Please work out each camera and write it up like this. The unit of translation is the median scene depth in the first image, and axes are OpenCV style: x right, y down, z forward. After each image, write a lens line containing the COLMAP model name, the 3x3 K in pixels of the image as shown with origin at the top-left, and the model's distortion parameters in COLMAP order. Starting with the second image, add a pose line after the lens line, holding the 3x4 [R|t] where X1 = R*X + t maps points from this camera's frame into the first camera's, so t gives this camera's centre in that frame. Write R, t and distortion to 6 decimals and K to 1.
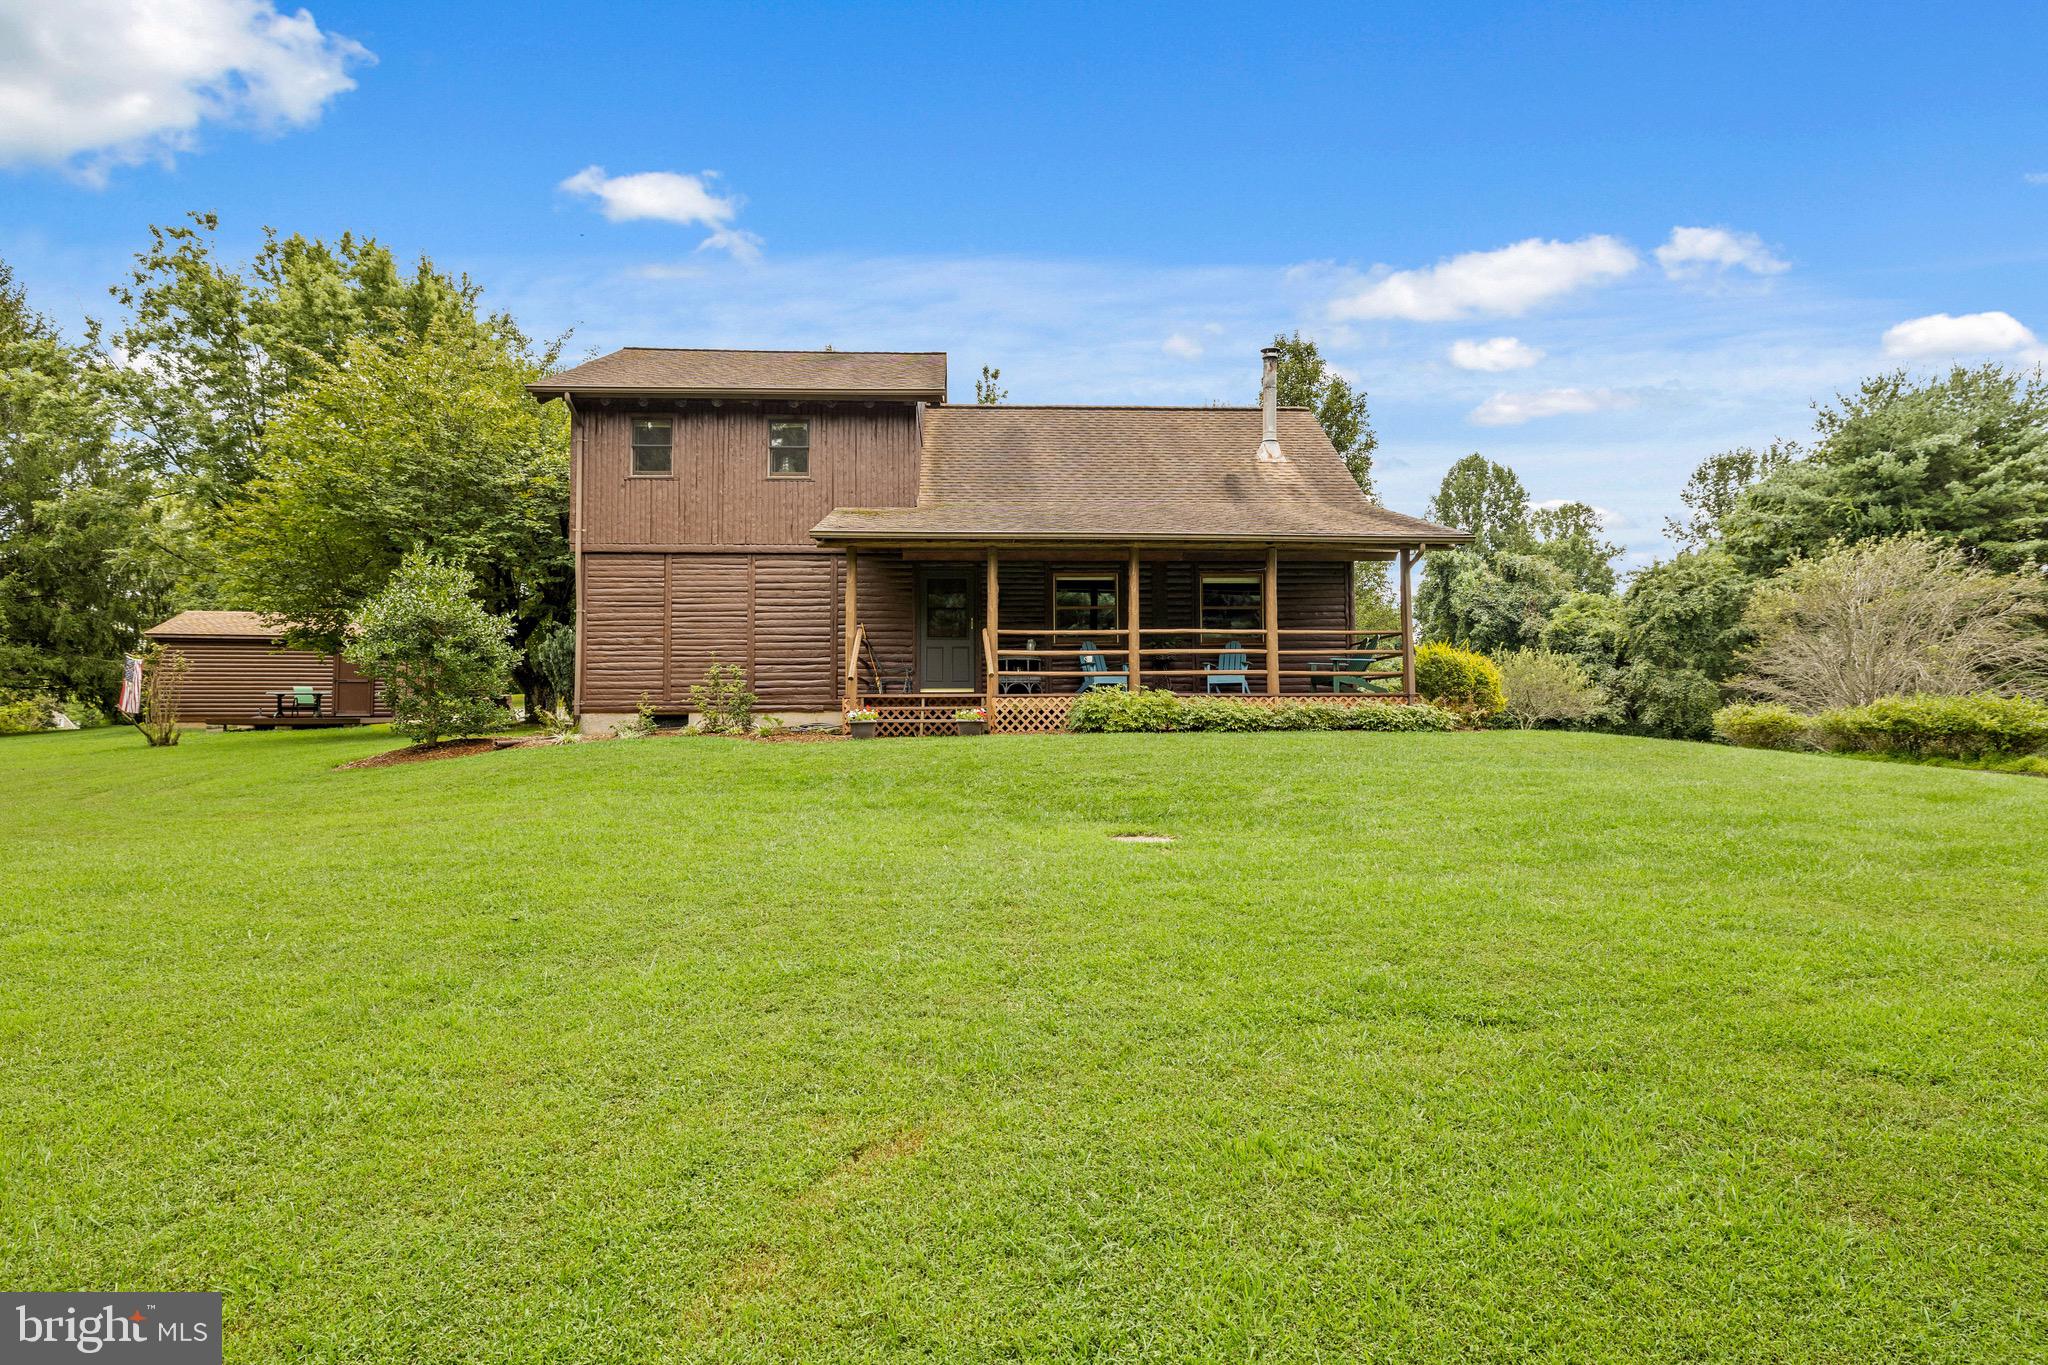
lens RADIAL K [[1048.3, 0, 1024.0], [0, 1048.3, 682.5], [0, 0, 1]] dist [0.000105, 0.000027]
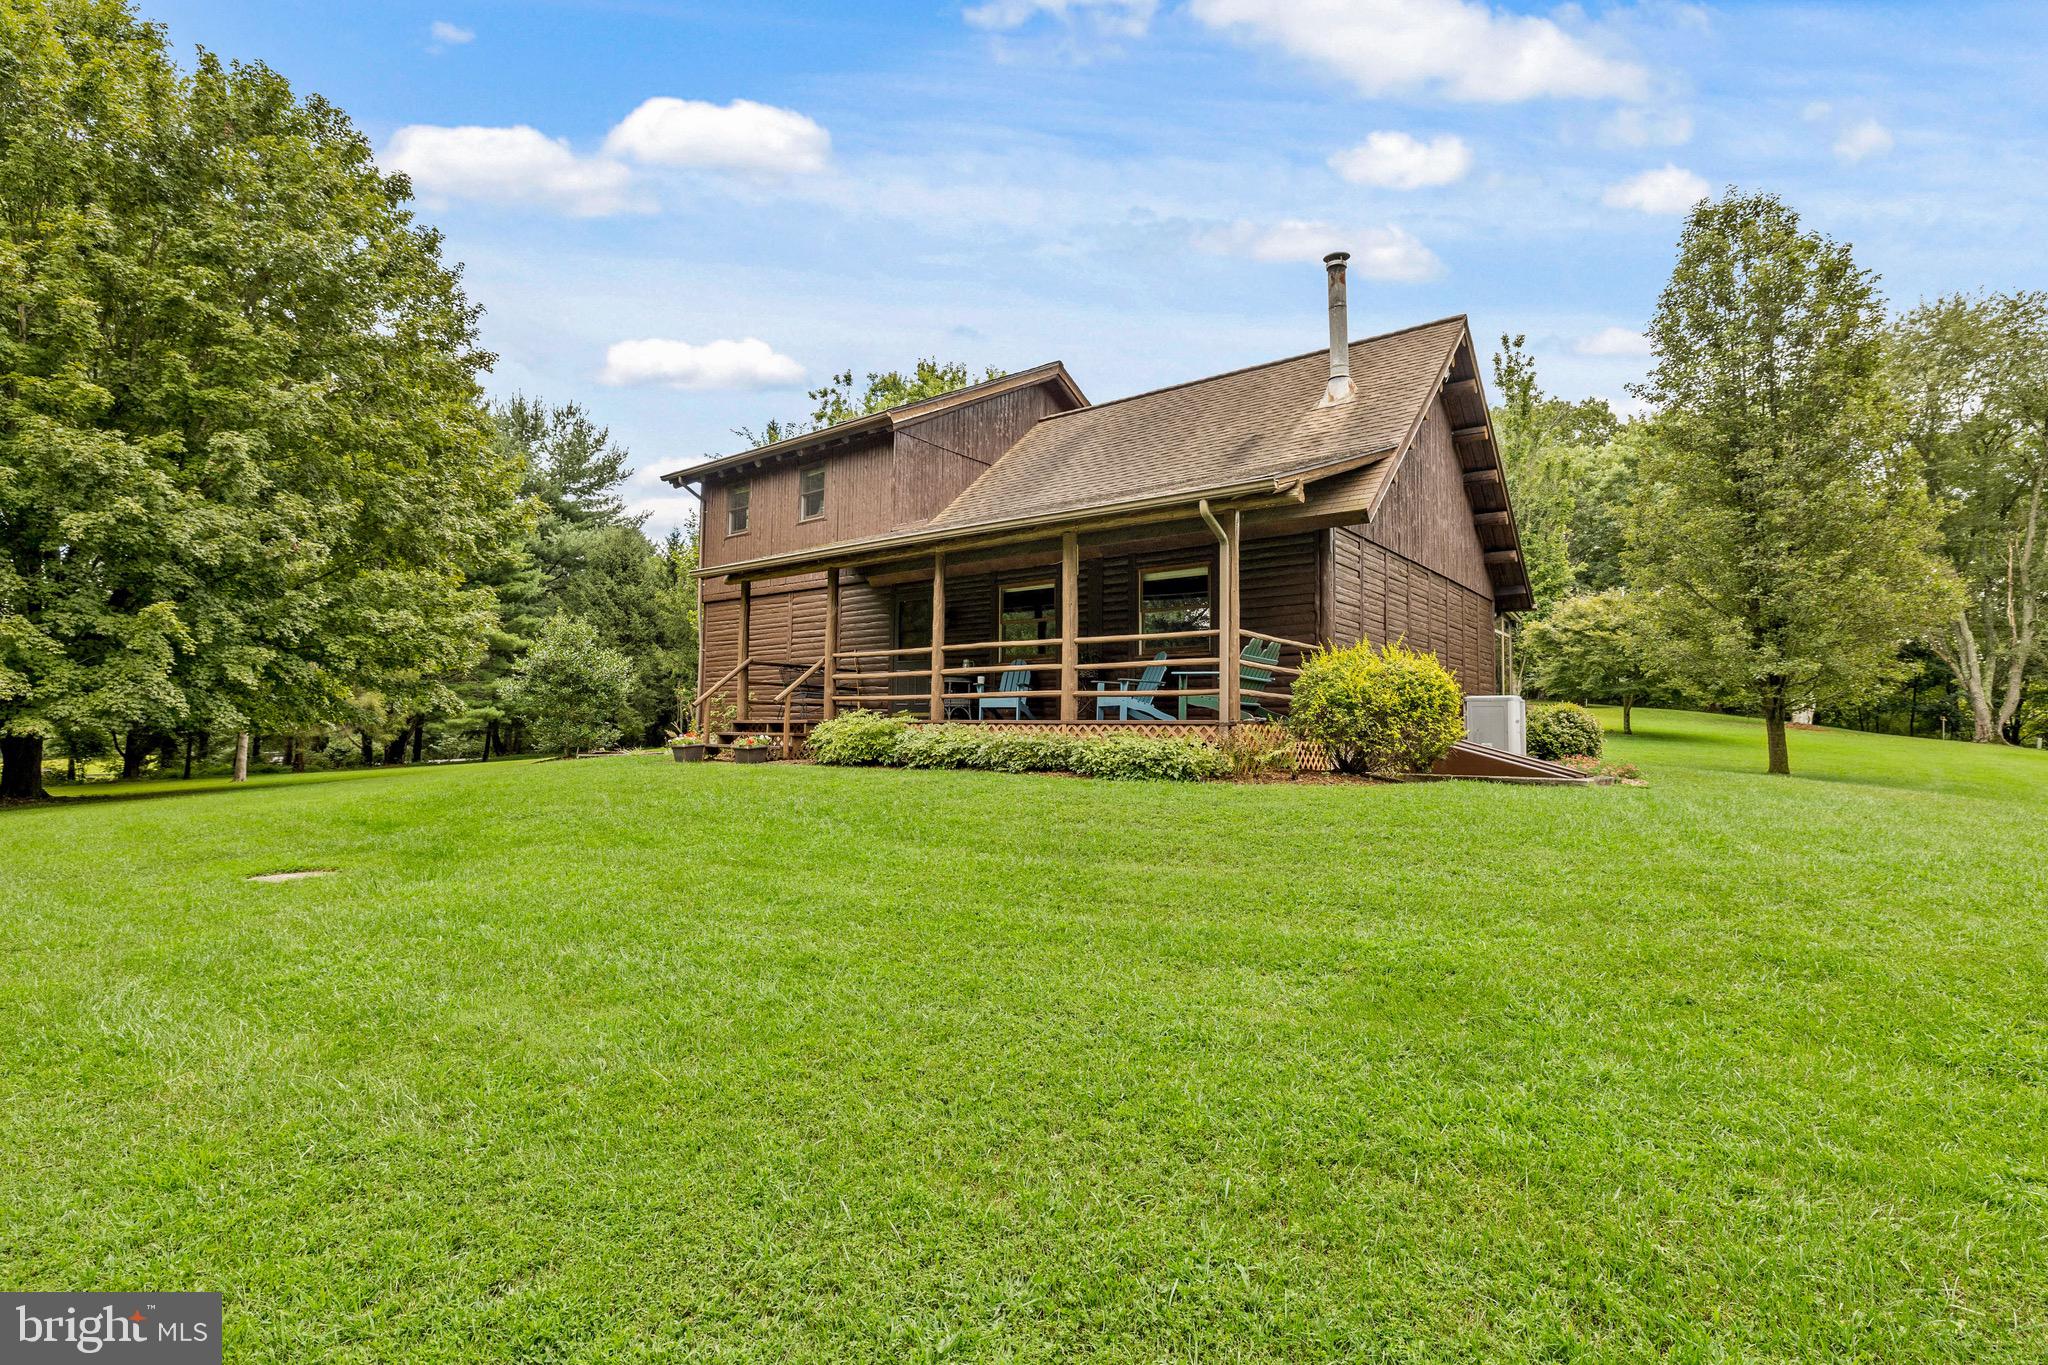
lens RADIAL K [[966.5, 0, 1023.1], [0, 966.5, 702.7], [0, 0, 1]] dist [-0.001587, -0.000124]
pose [[0.746793, -0.007175, -0.665018, 0.688633], [0.011881, 0.999926, 0.002554, -0.004800], [0.664950, -0.009809, 0.746823, 0.443897]]
